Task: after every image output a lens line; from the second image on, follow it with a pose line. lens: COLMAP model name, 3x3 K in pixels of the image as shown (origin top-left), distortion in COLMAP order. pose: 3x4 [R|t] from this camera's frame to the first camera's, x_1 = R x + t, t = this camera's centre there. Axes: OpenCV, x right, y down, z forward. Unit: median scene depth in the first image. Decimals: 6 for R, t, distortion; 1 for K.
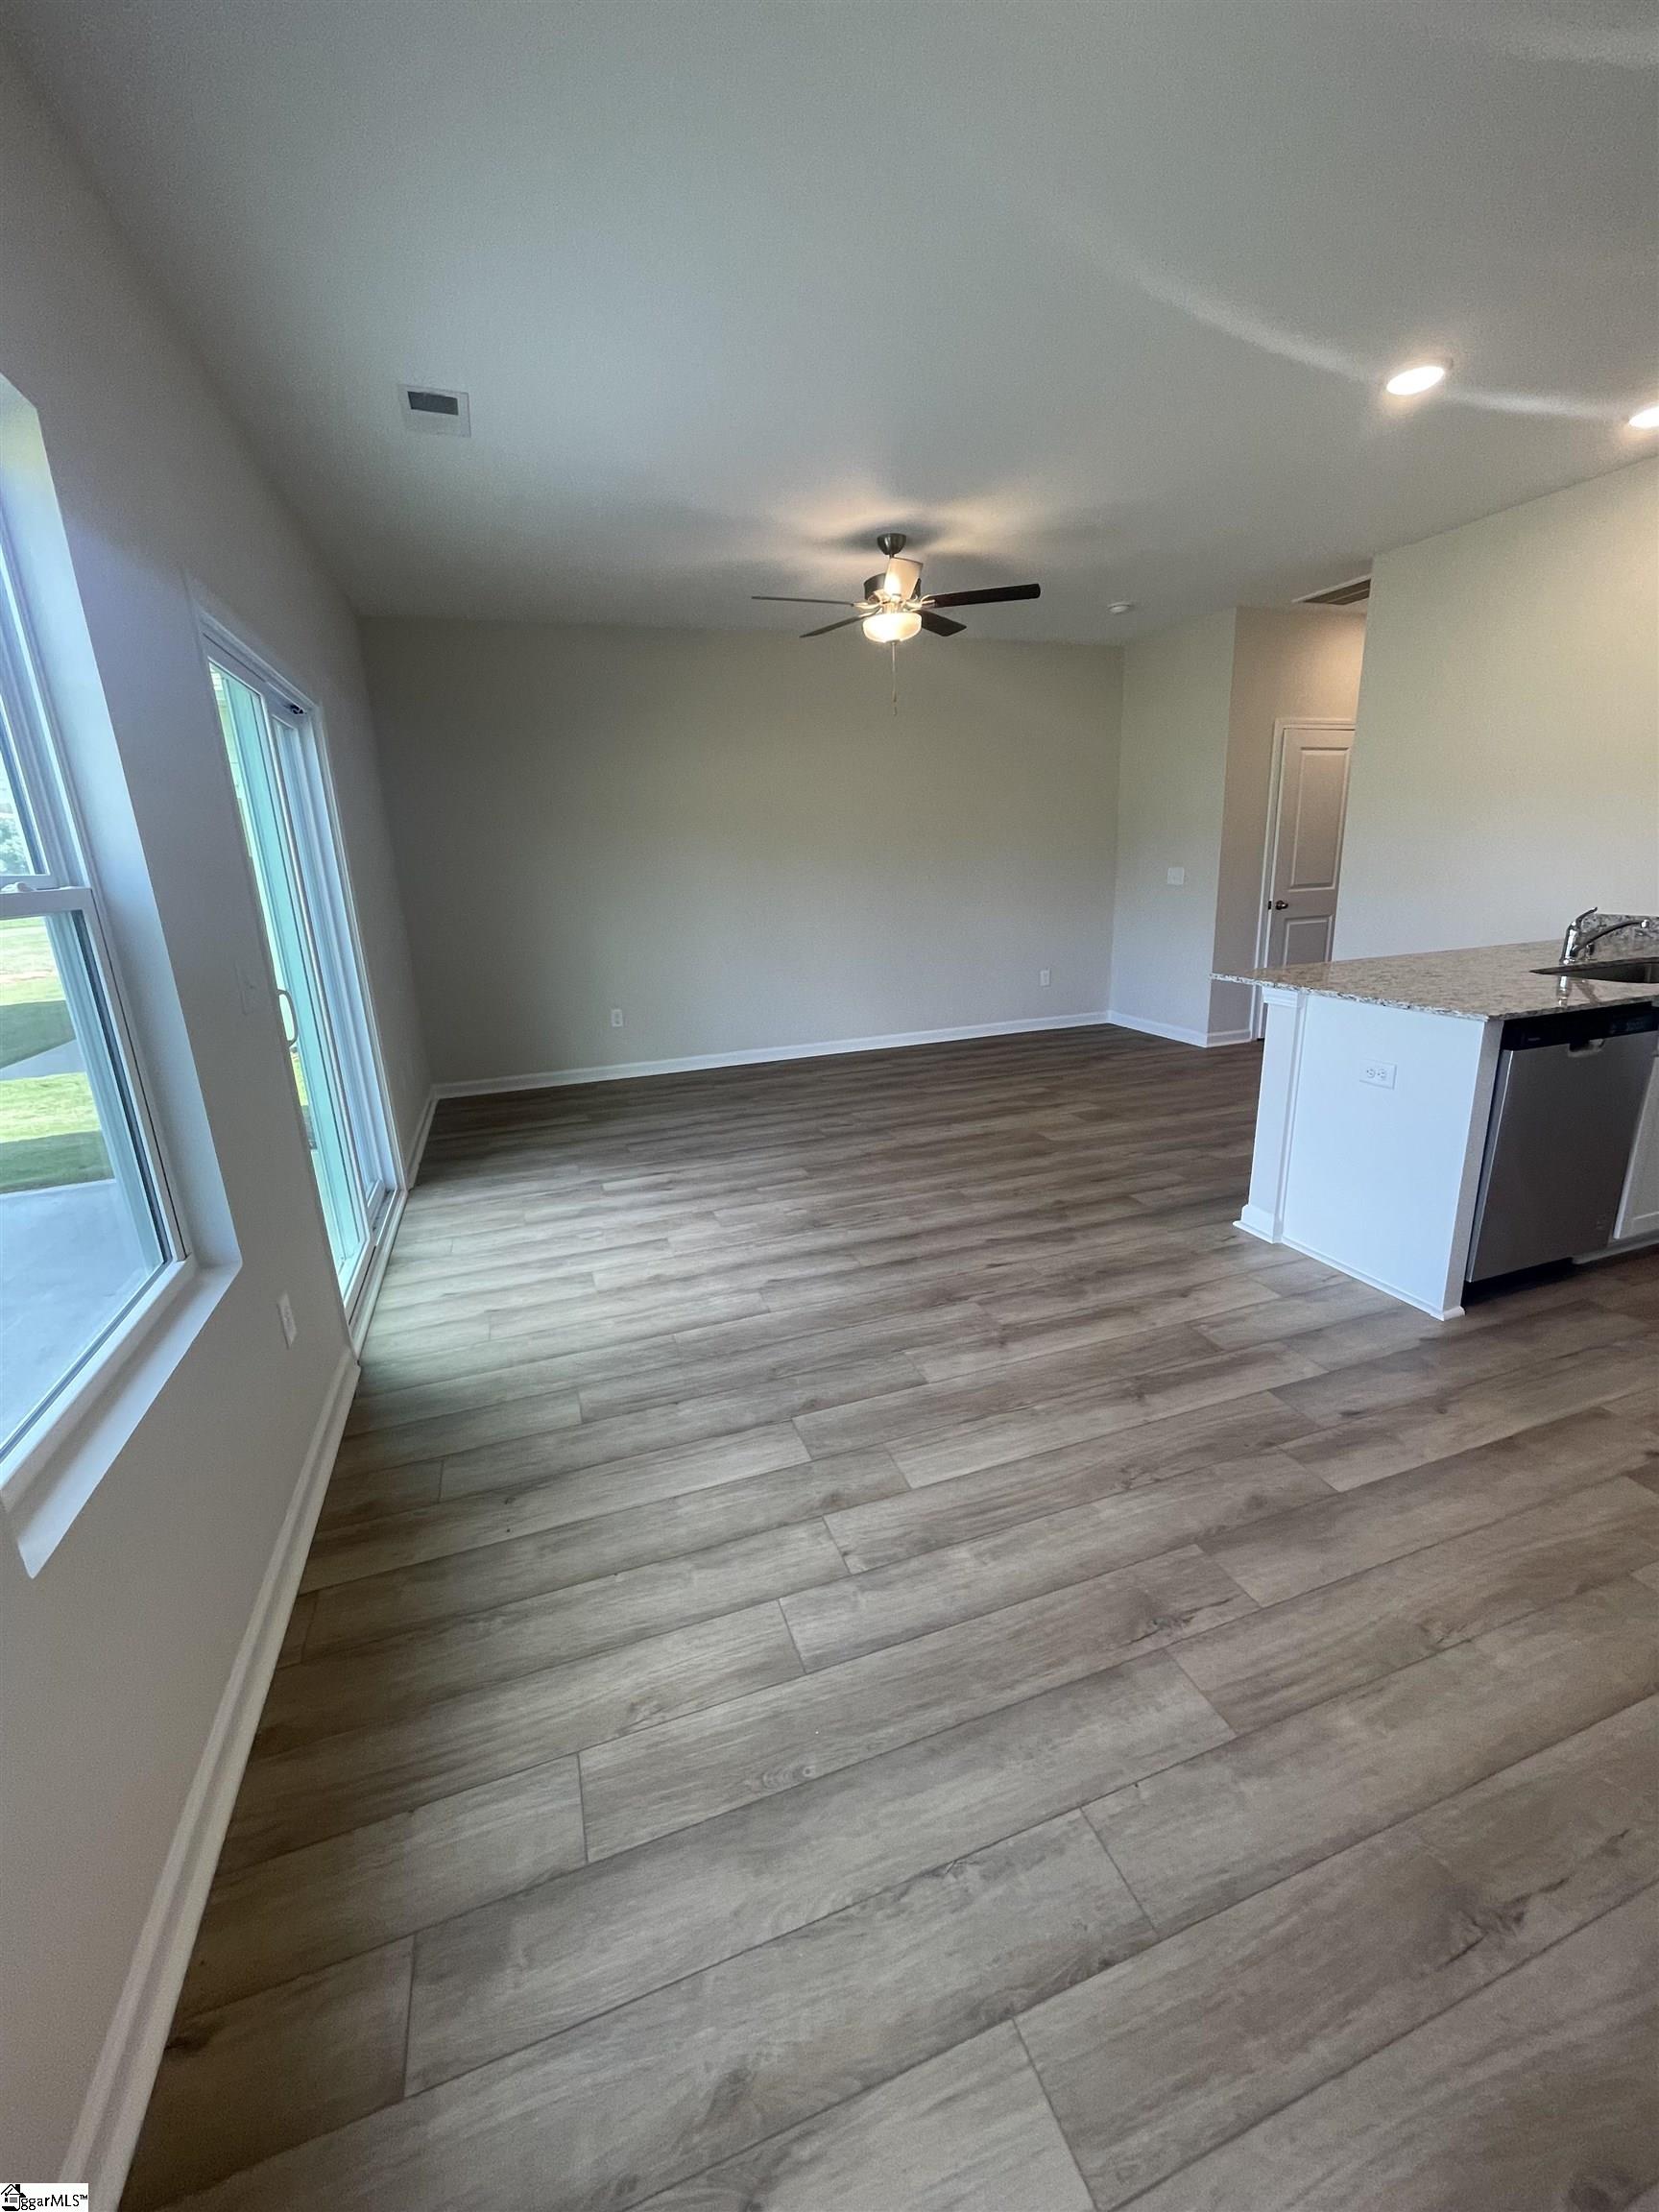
lens RADIAL K [[888.7, 0, 829.5], [0, 888.7, 1106.0], [0, 0, 1]] dist [-0.001219, -0.000025]
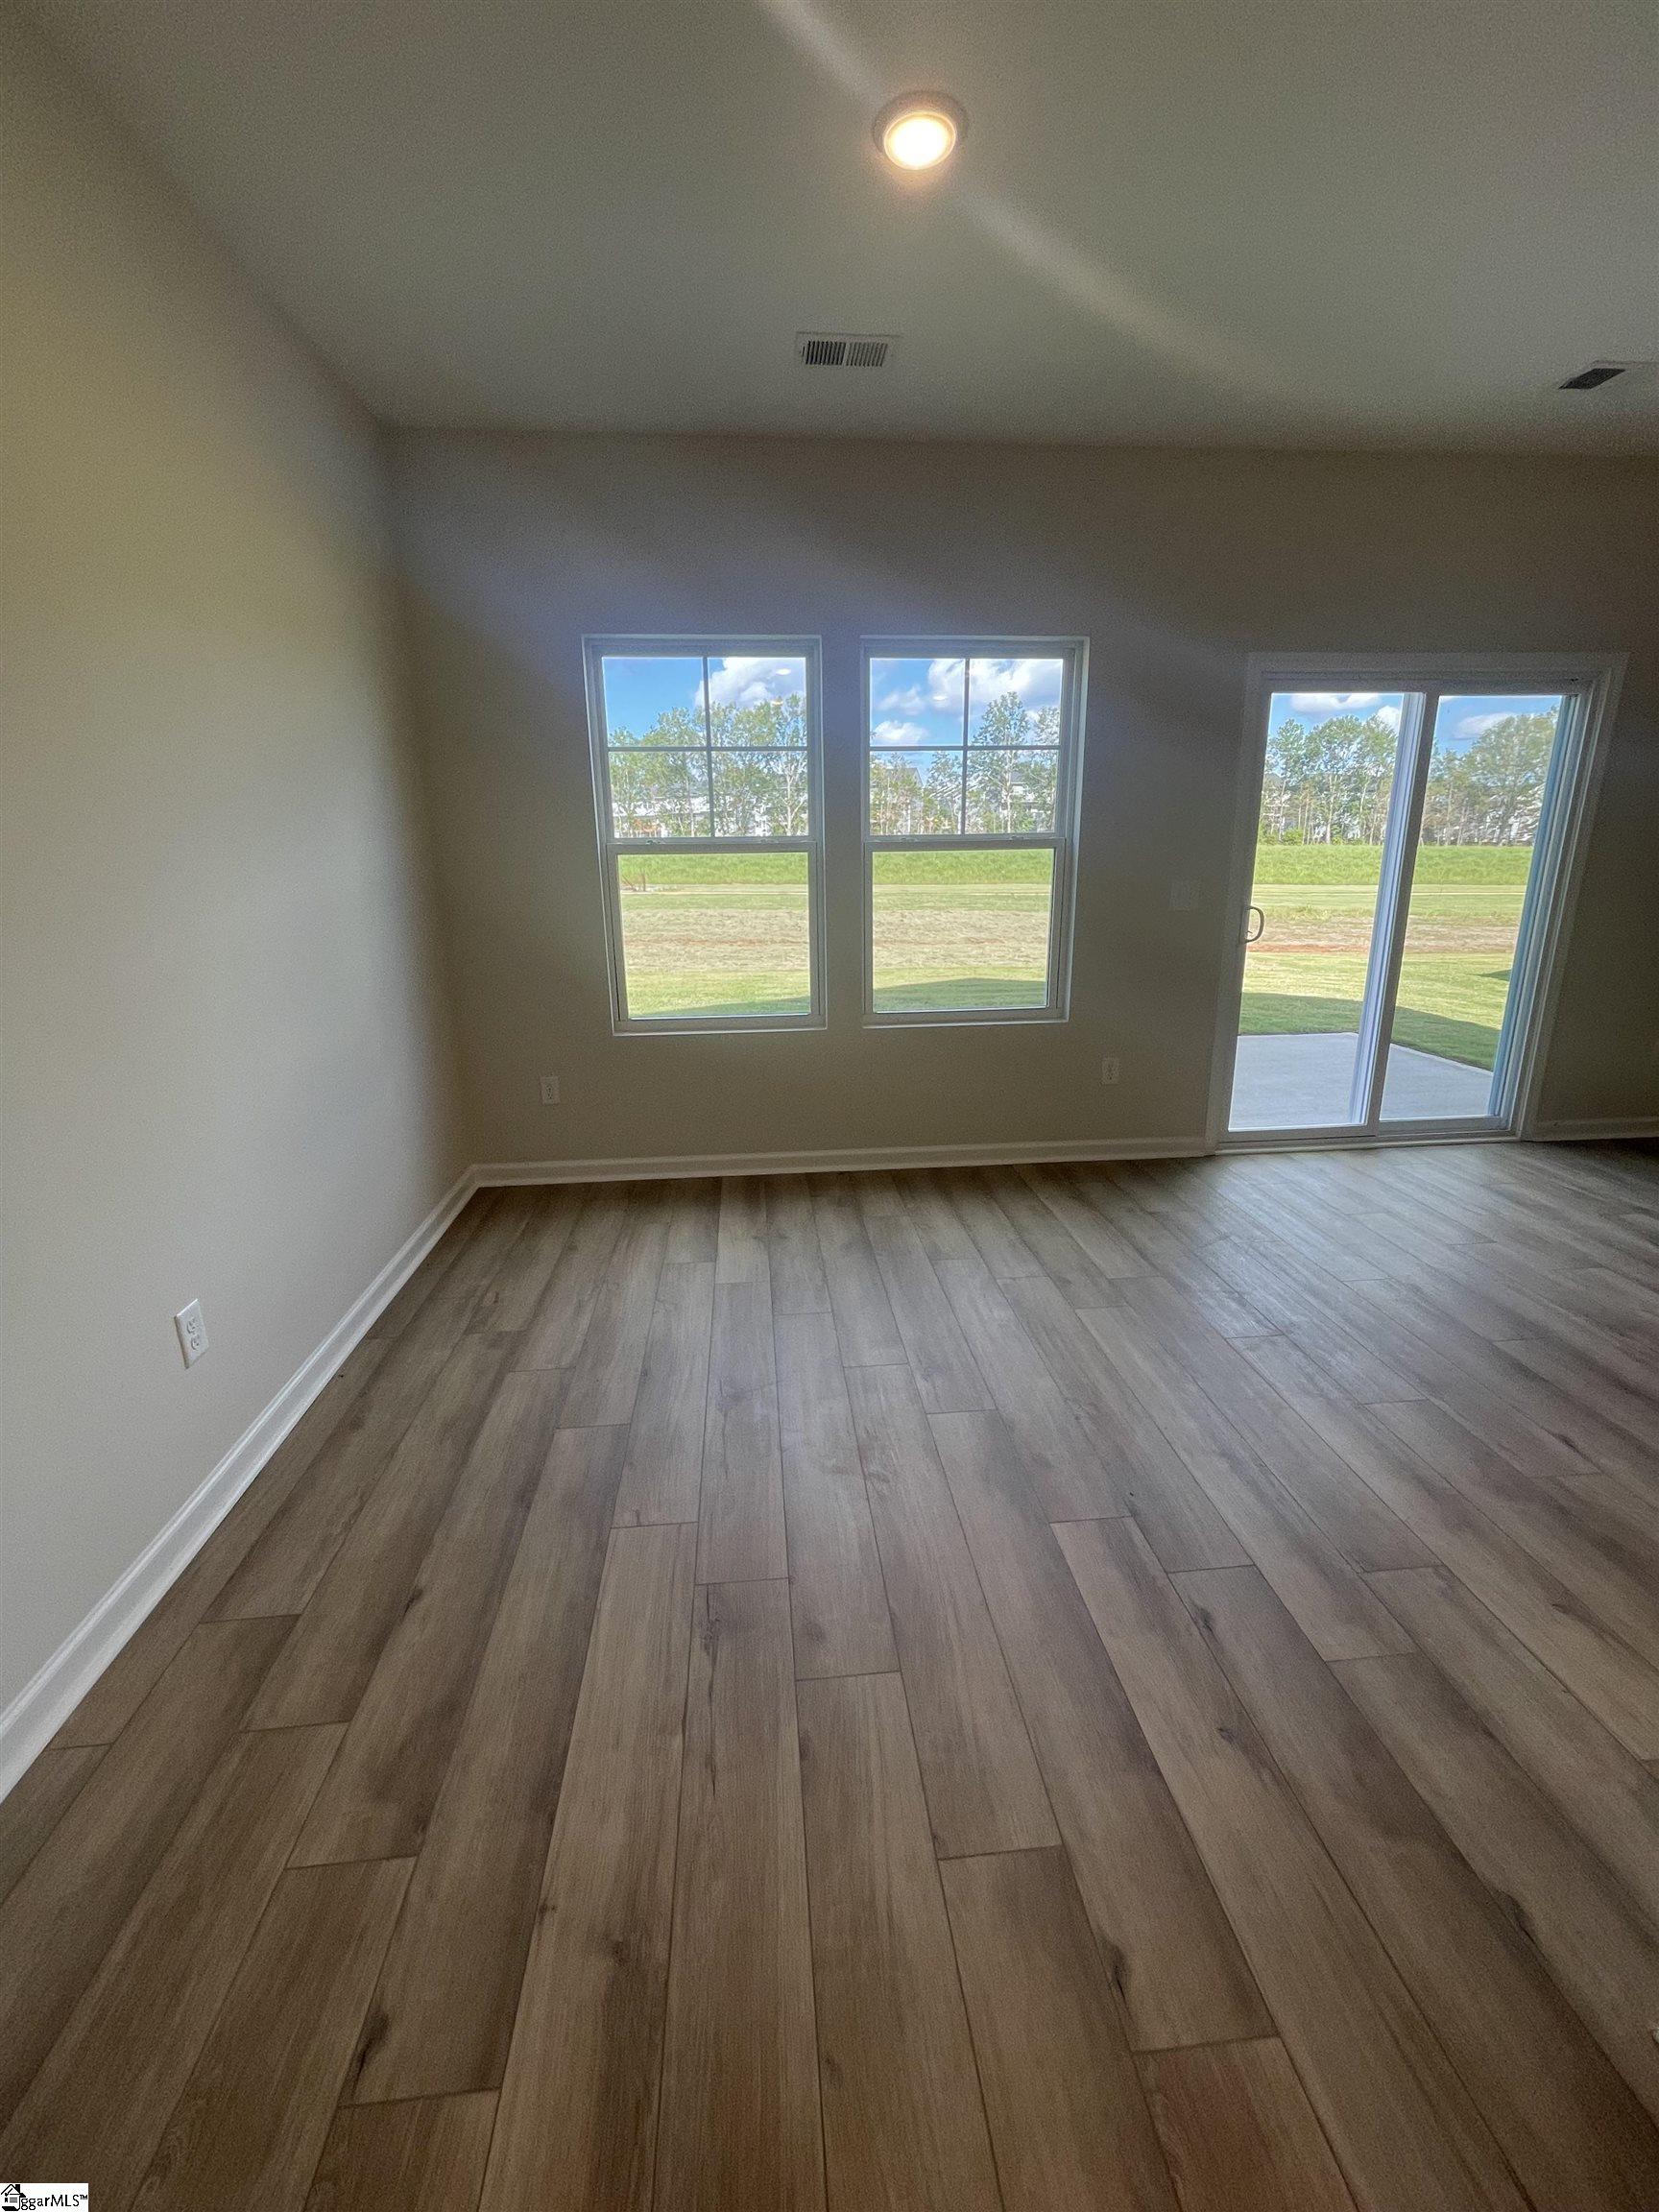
lens RADIAL K [[938.0, 0, 829.5], [0, 938.0, 1106.0], [0, 0, 1]] dist [-0.001460, -0.000032]
pose [[-0.247174, 0.303752, -0.920130, 1.284653], [-0.243916, 0.899512, 0.362469, -0.245854], [0.937769, 0.314028, -0.148245, 0.712654]]
